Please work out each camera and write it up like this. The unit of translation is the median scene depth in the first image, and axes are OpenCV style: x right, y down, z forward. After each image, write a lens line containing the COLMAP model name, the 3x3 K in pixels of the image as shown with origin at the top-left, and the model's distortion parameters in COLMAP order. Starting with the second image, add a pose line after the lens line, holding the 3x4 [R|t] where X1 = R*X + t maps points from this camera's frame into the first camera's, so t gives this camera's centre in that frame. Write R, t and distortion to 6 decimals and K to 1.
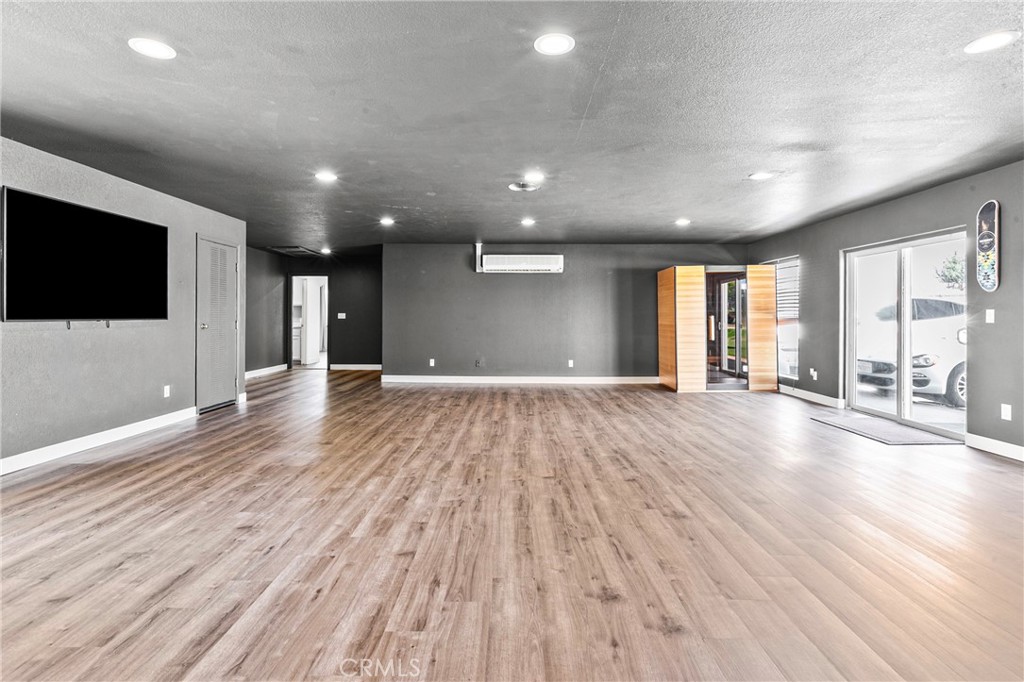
lens RADIAL K [[497.2, 0, 508.2], [0, 497.2, 320.3], [0, 0, 1]] dist [0.000951, 0.000032]
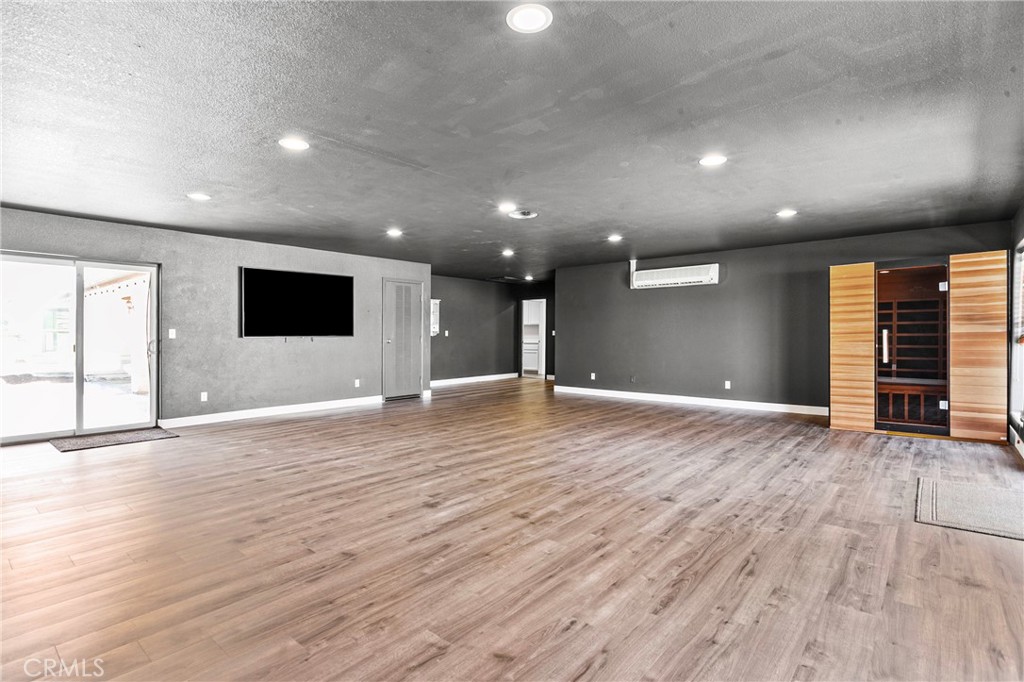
lens RADIAL K [[491.1, 0, 512.0], [0, 491.1, 341.0], [0, 0, 1]] dist [-0.001678, -0.000191]
pose [[0.770843, 0.003387, -0.637016, 0.512730], [0.001479, 0.999974, 0.007106, 0.002173], [0.637023, -0.006420, 0.770818, 0.103648]]
